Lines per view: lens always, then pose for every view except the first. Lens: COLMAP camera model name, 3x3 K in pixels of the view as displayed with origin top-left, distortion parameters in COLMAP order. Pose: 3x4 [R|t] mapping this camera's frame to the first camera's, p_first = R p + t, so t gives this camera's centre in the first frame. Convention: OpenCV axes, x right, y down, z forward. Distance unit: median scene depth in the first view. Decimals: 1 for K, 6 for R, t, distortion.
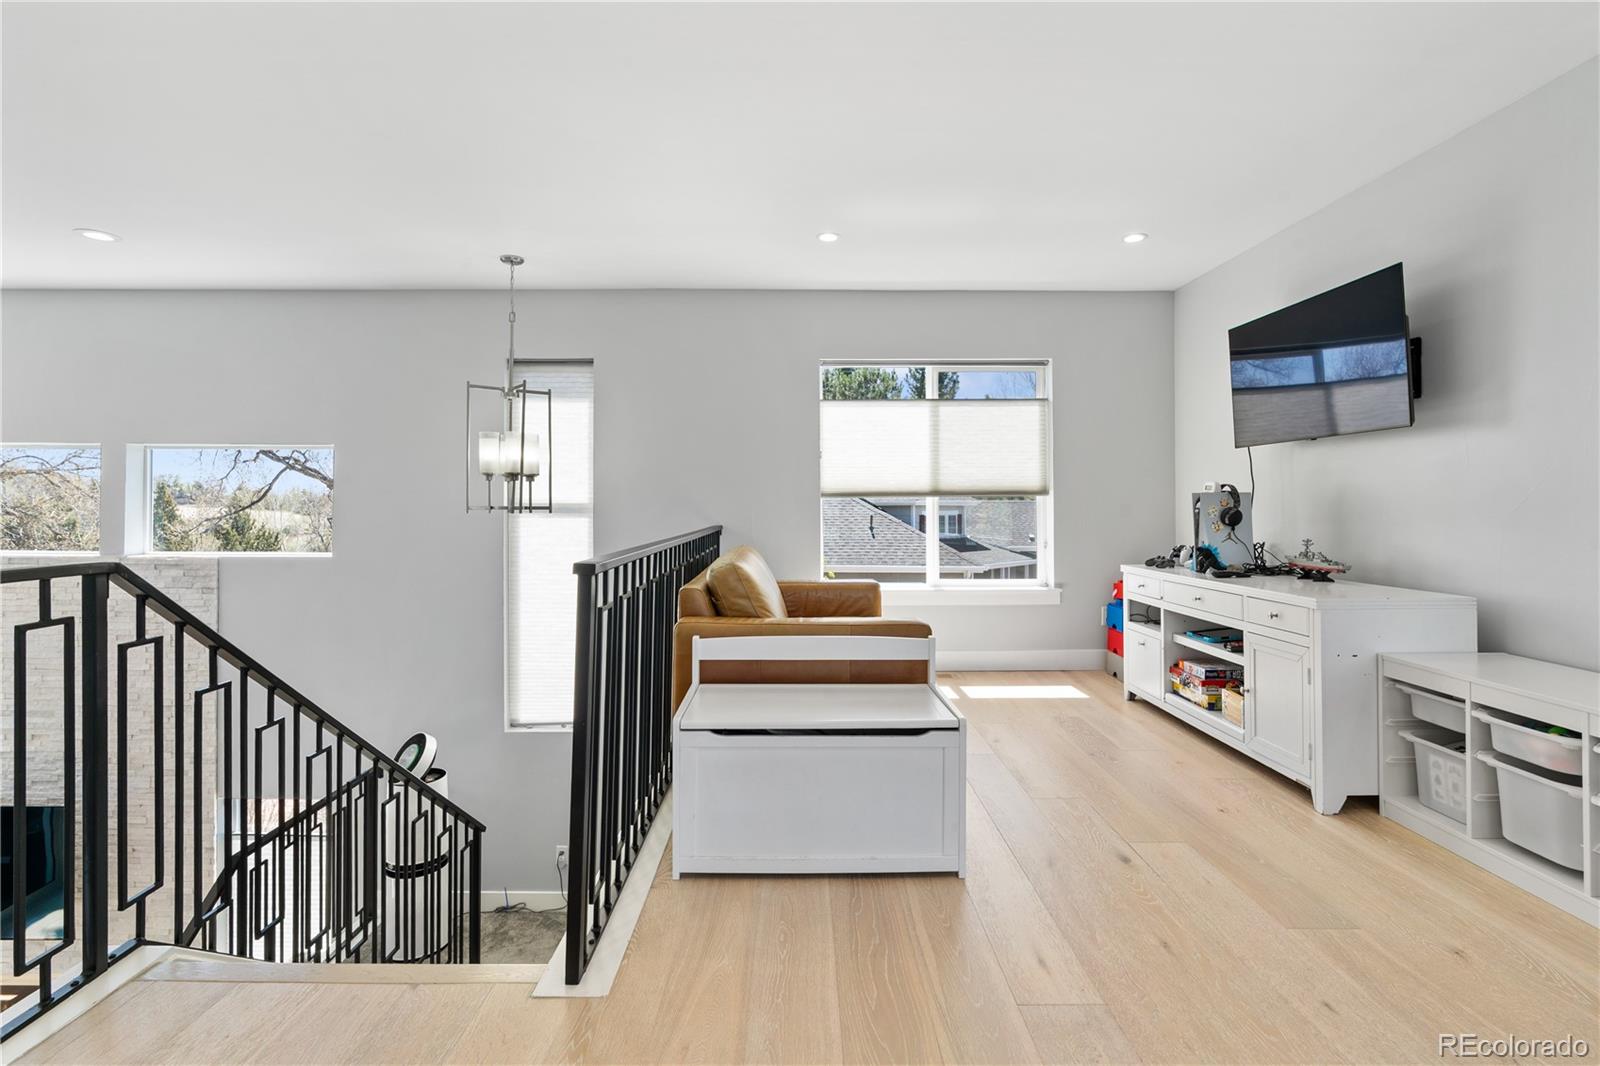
lens RADIAL K [[745.2, 0, 799.3], [0, 745.2, 500.9], [0, 0, 1]] dist [-0.002289, 0.000091]
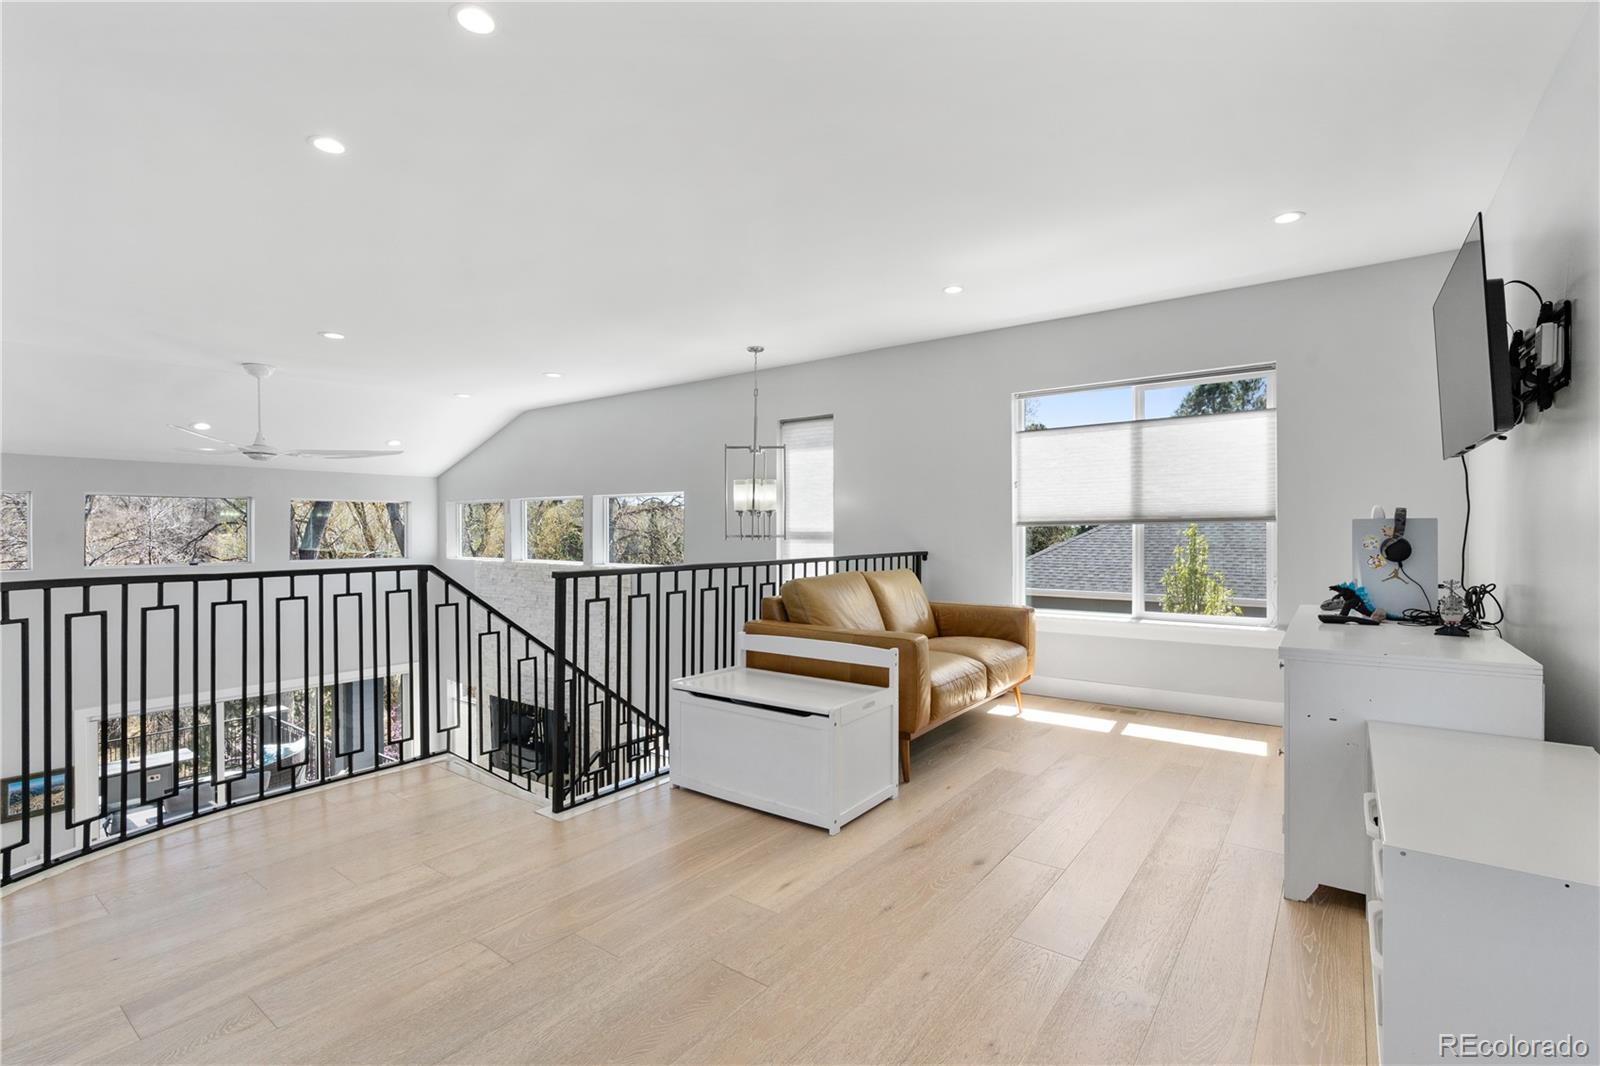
lens RADIAL K [[725.2, 0, 778.8], [0, 725.2, 542.7], [0, 0, 1]] dist [-0.001535, -0.000384]
pose [[0.793599, 0.007232, -0.608398, 0.590152], [0.007325, 0.999743, 0.021438, -0.007939], [0.608397, -0.021469, 0.793342, -0.007604]]
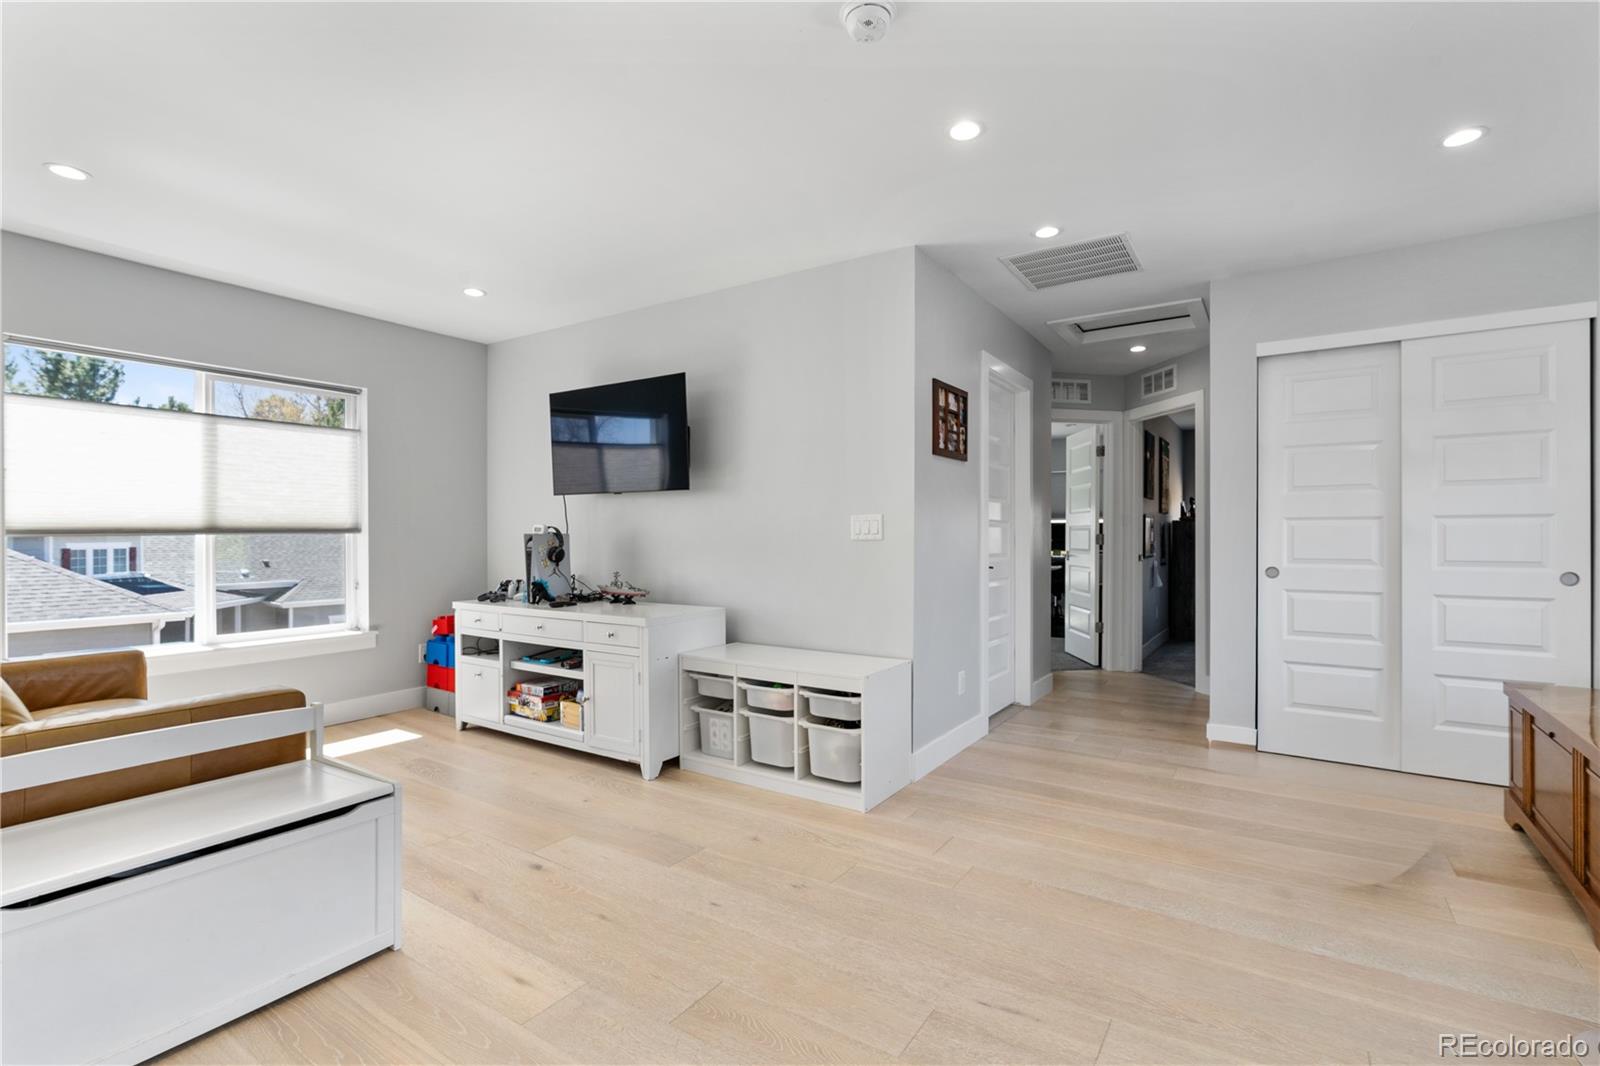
lens RADIAL K [[728.0, 0, 798.9], [0, 728.0, 538.7], [0, 0, 1]] dist [-0.000019, 0.000001]
pose [[0.564515, -0.006045, 0.825401, -0.170362], [-0.004966, 0.999930, 0.010719, -0.020043], [-0.825408, -0.010150, 0.564445, 0.039289]]
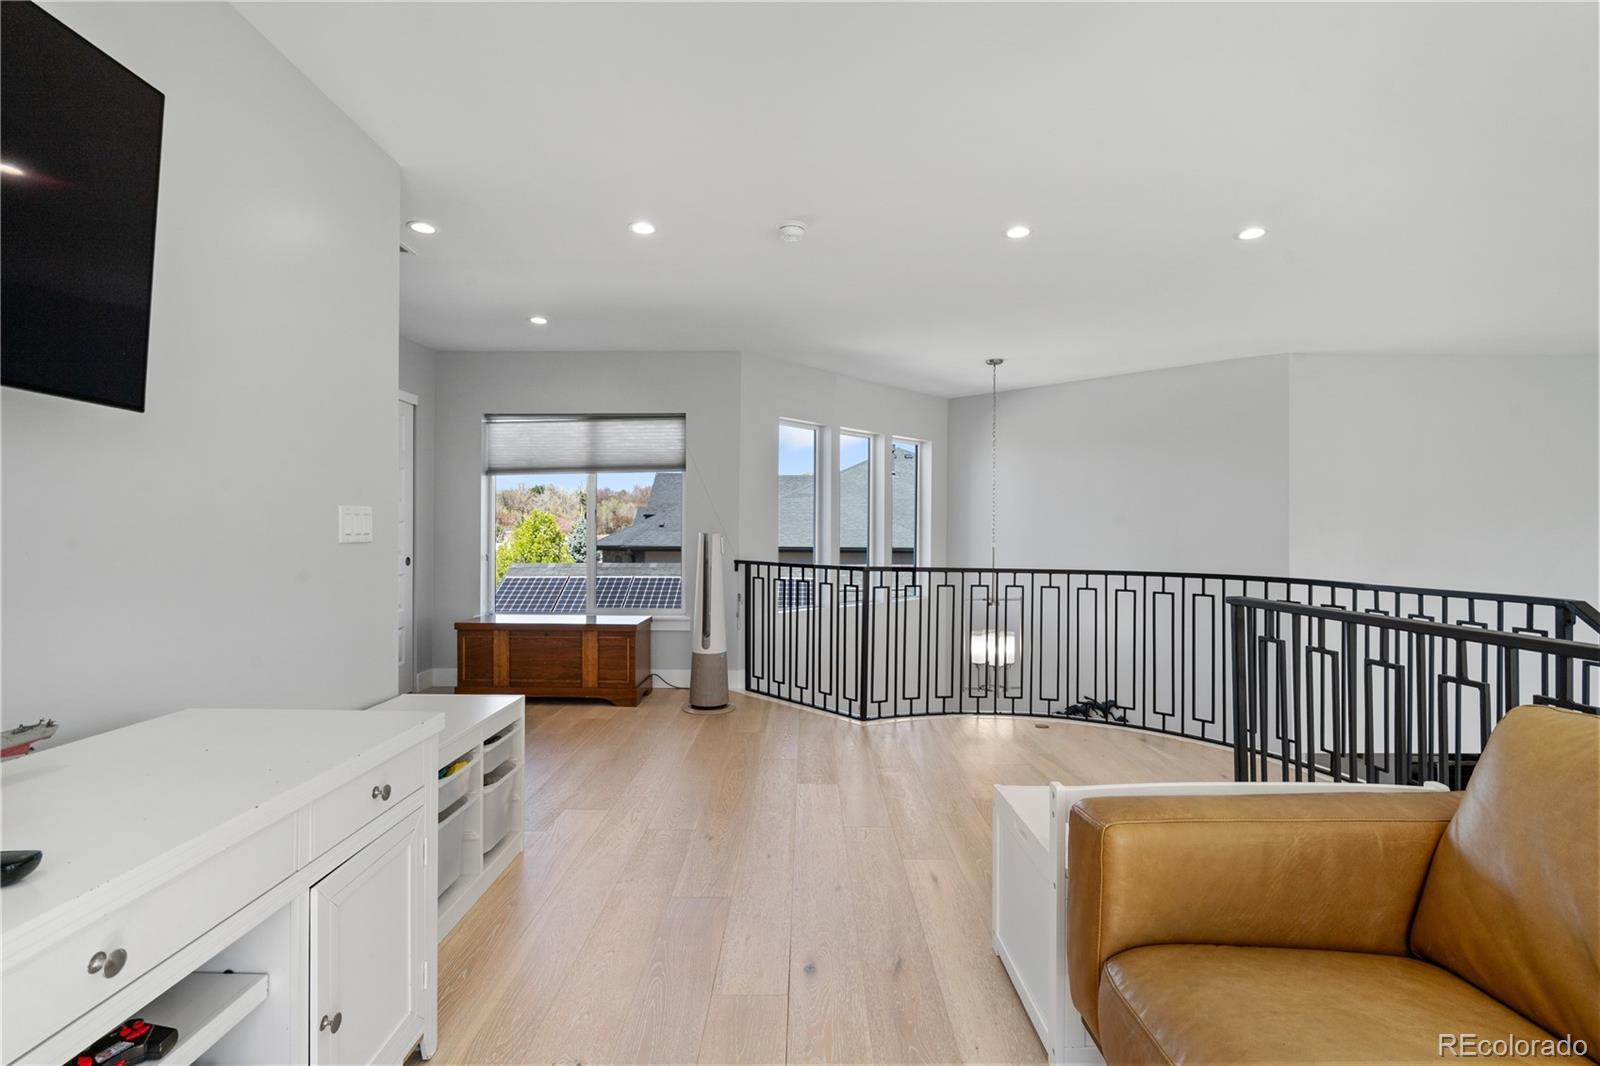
lens RADIAL K [[728.0, 0, 798.9], [0, 728.0, 538.7], [0, 0, 1]] dist [-0.000019, 0.000001]
pose [[-0.999908, -0.010976, 0.008028, 0.312731], [-0.011009, 0.999931, -0.004080, -0.013360], [-0.007983, -0.004168, -0.999959, 1.290203]]
